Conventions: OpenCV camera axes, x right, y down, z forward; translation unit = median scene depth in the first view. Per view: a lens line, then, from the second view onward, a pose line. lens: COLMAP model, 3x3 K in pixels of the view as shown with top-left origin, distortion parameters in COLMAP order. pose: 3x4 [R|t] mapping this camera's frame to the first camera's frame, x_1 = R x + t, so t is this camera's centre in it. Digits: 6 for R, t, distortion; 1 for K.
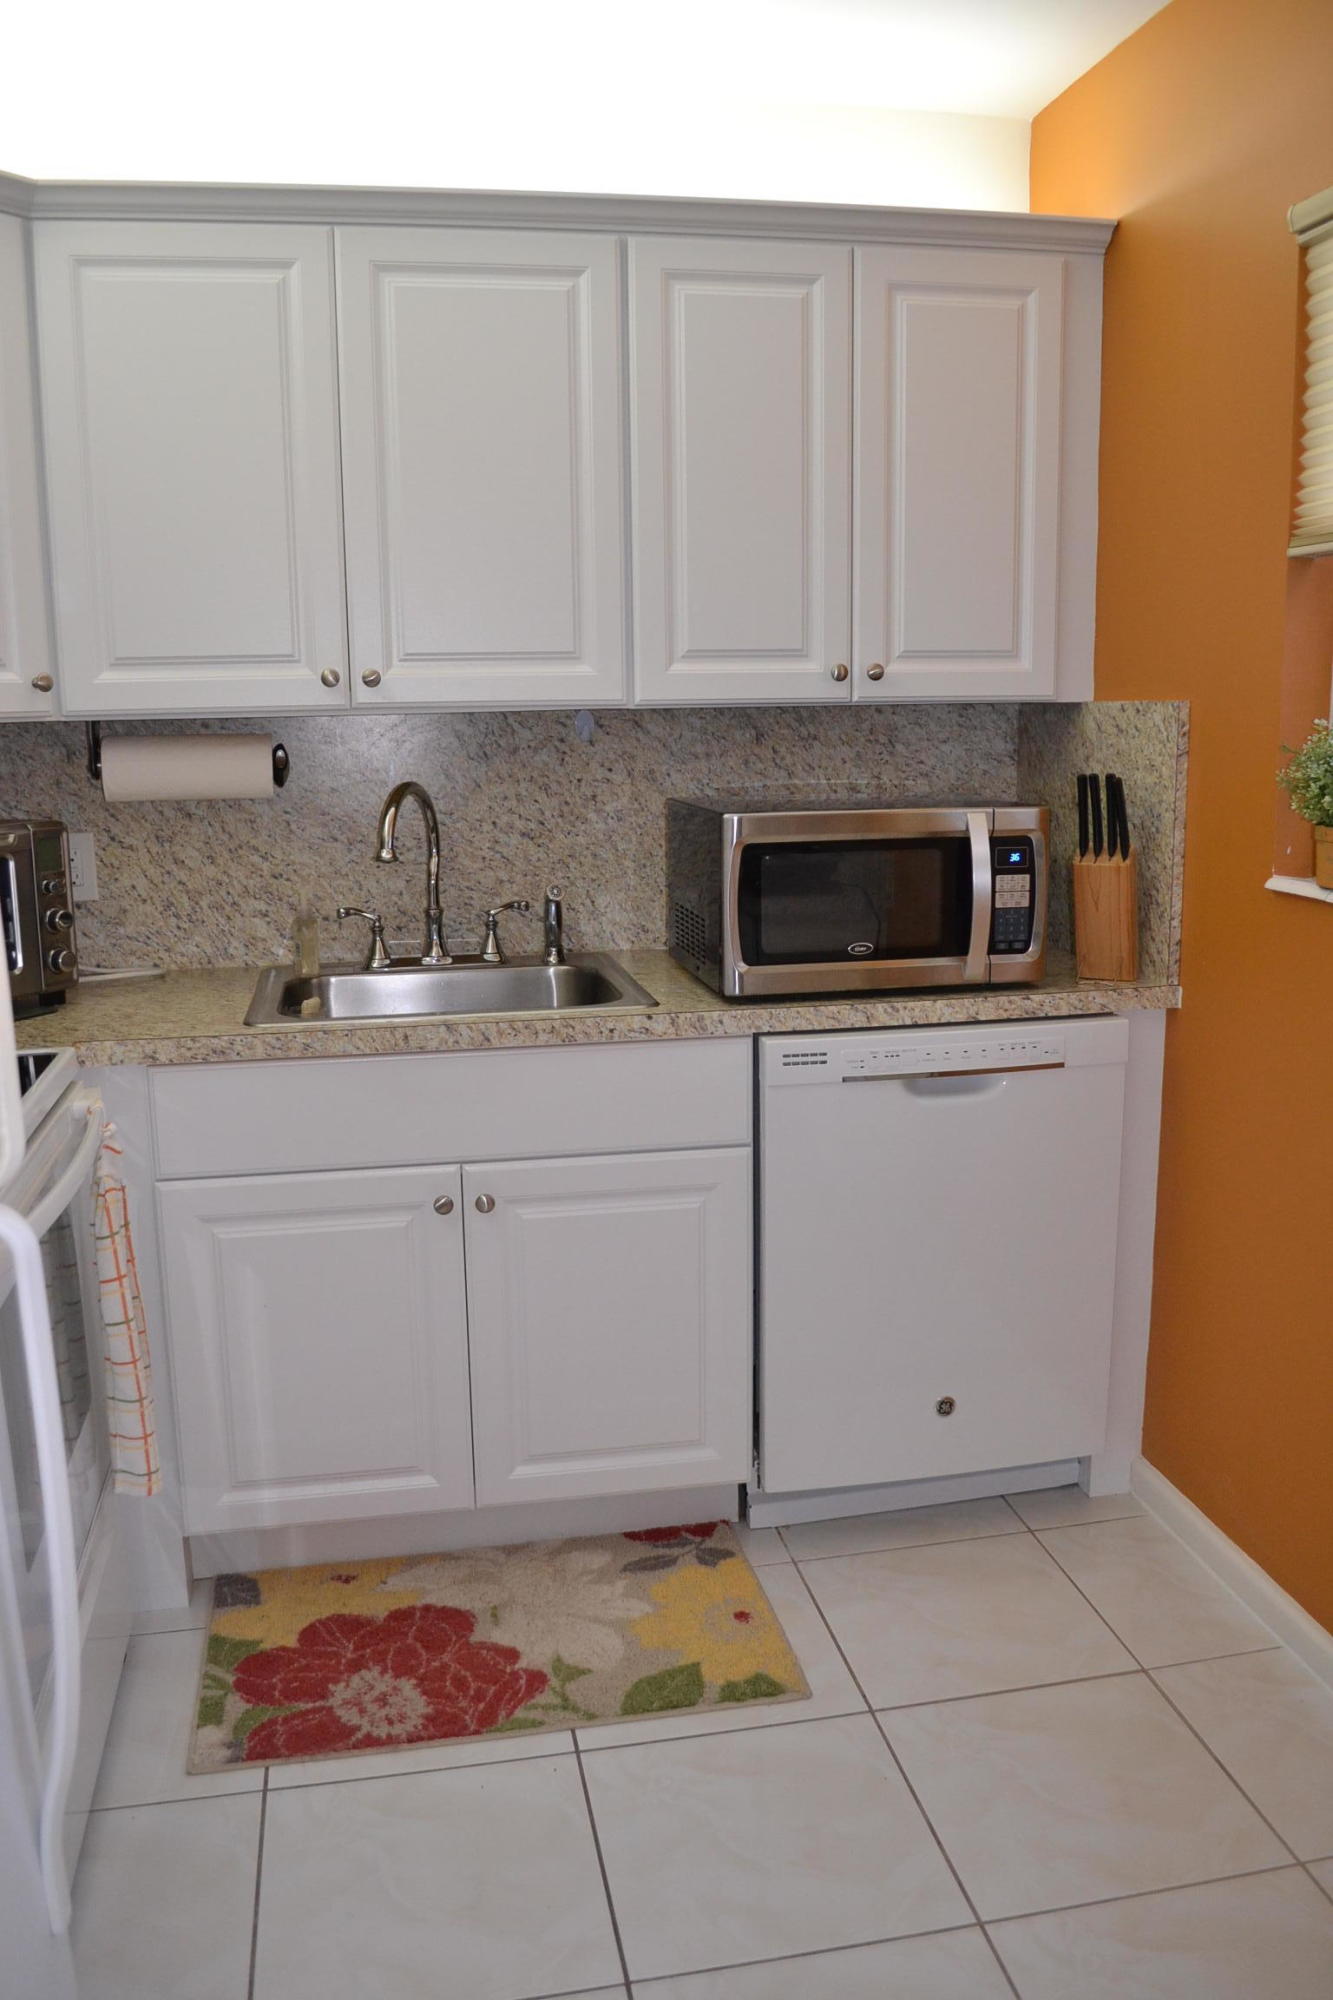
lens RADIAL K [[1605.3, 0, 666.5], [0, 1605.3, 1000.0], [0, 0, 1]] dist [-0.079293, 0.012617]
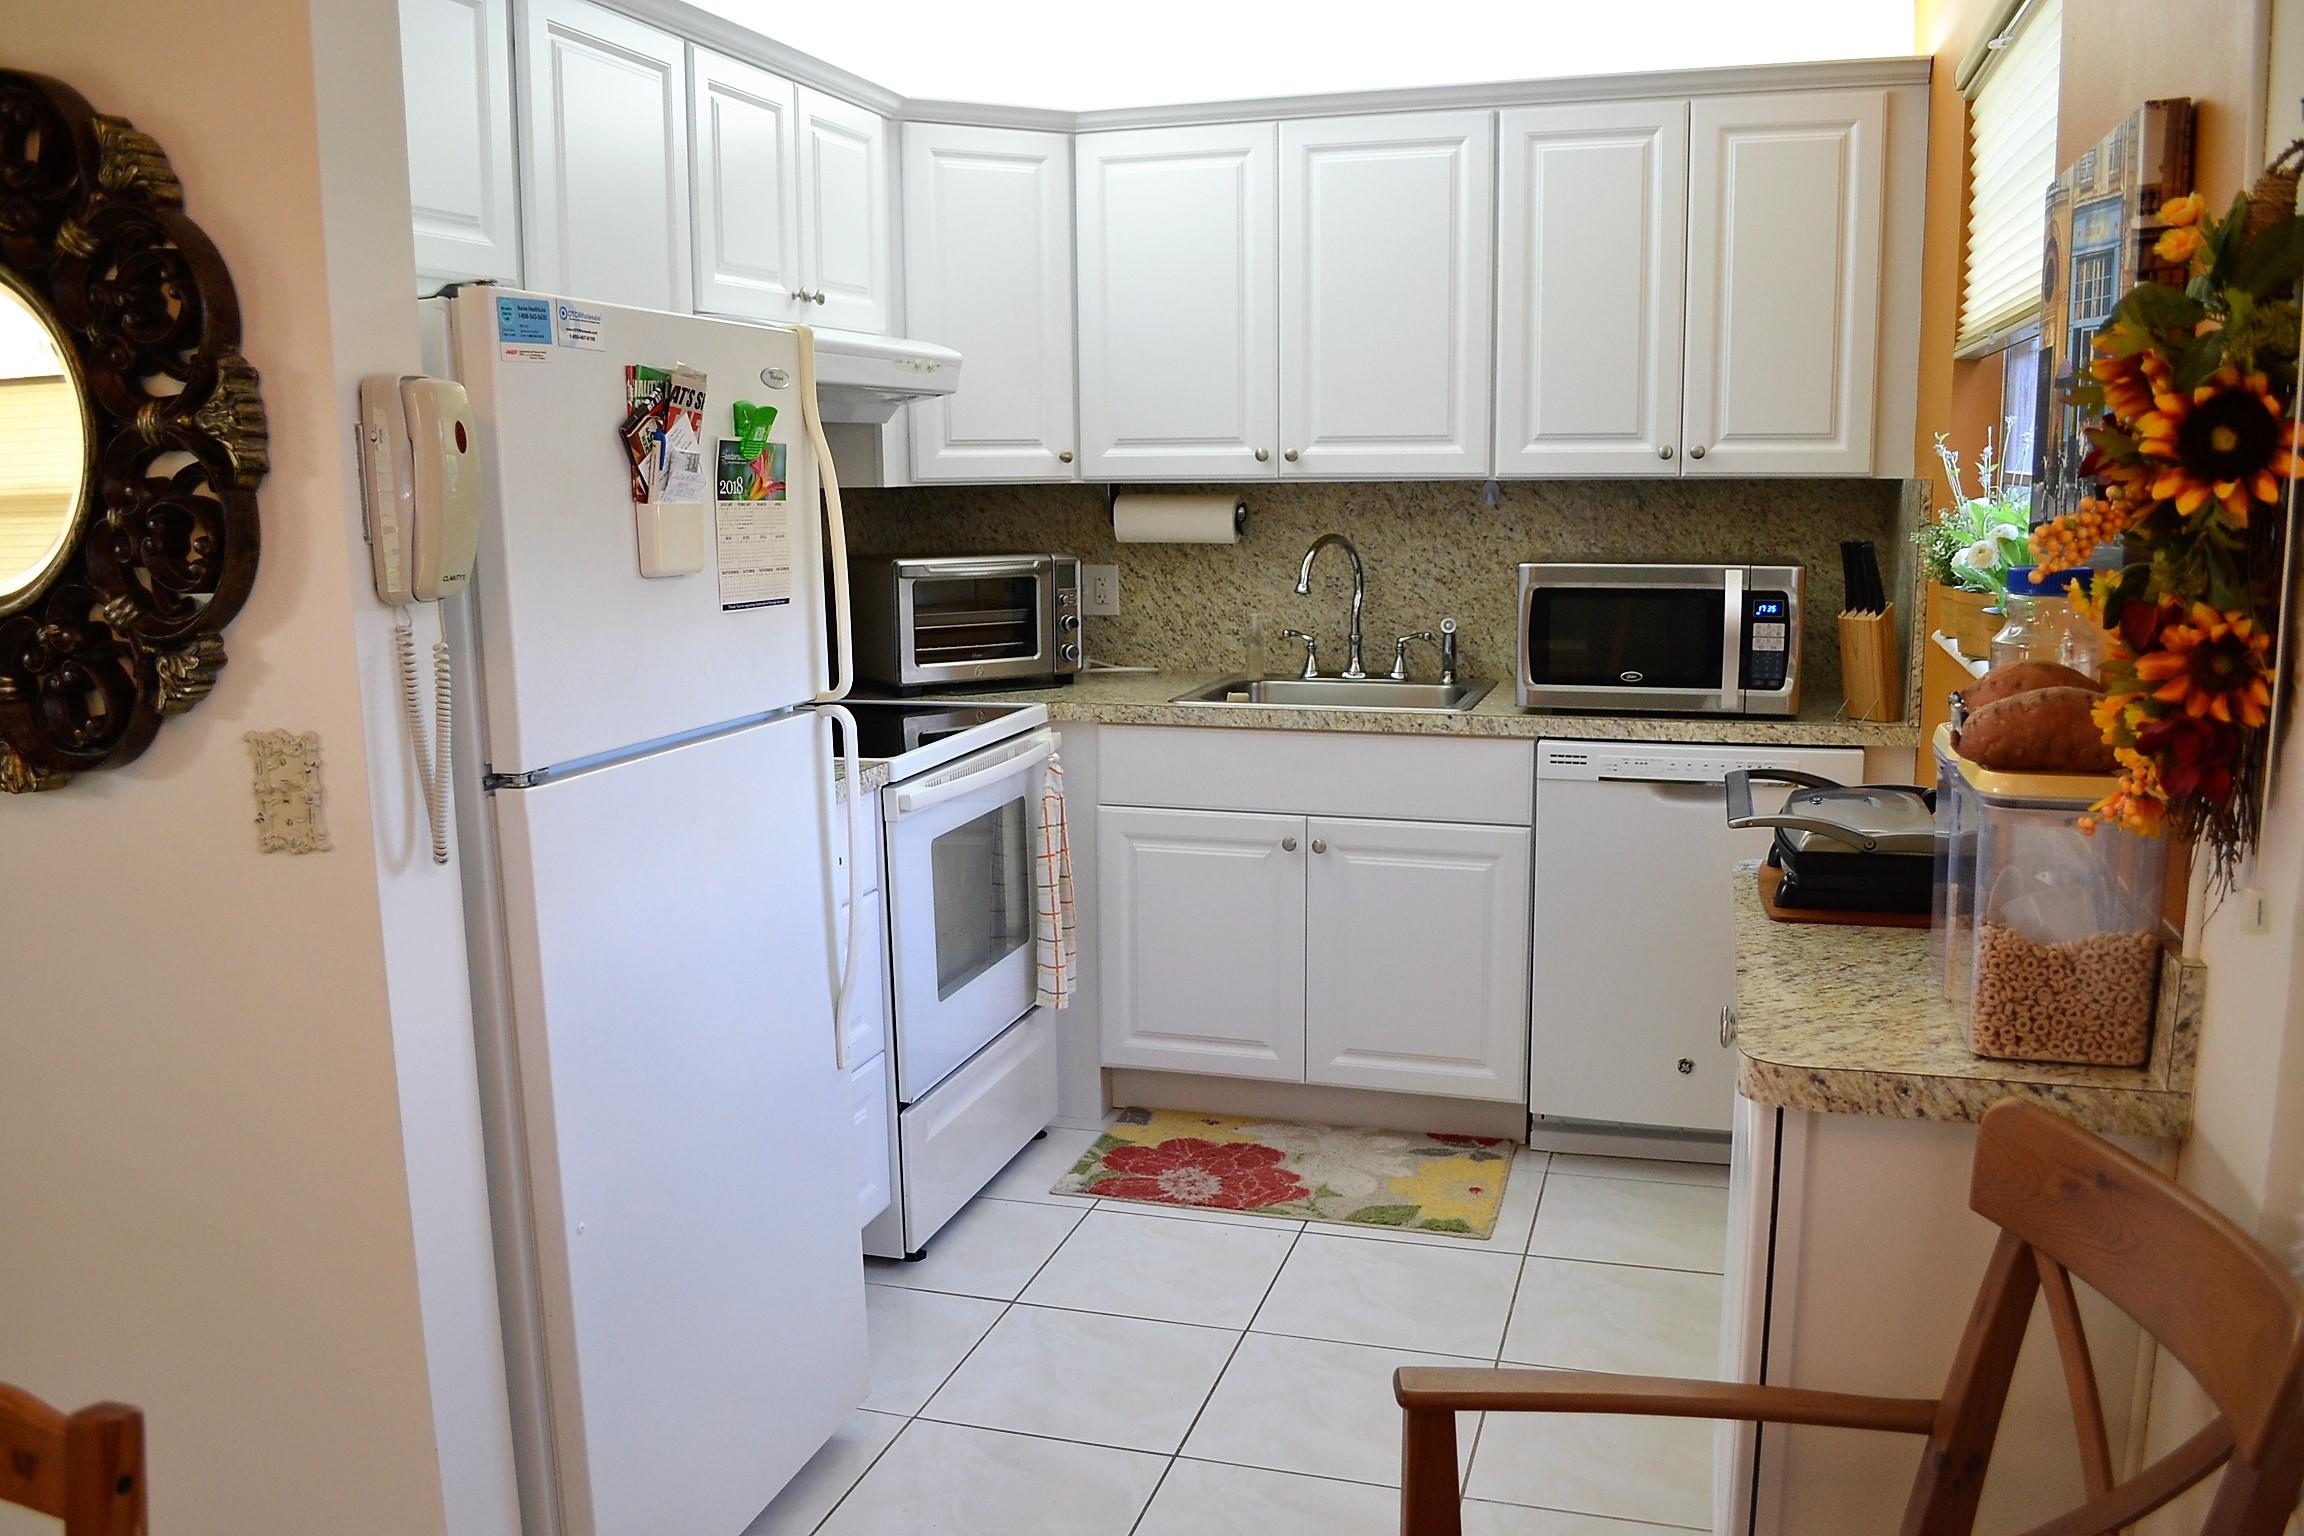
lens RADIAL K [[1849.3, 0, 1149.2], [0, 1849.3, 784.4], [0, 0, 1]] dist [-0.079293, 0.012617]
pose [[0.882273, 0.084013, -0.463181, 0.449967], [-0.087778, 0.996049, 0.013464, 0.063260], [0.462482, 0.028778, 0.886162, -0.418757]]
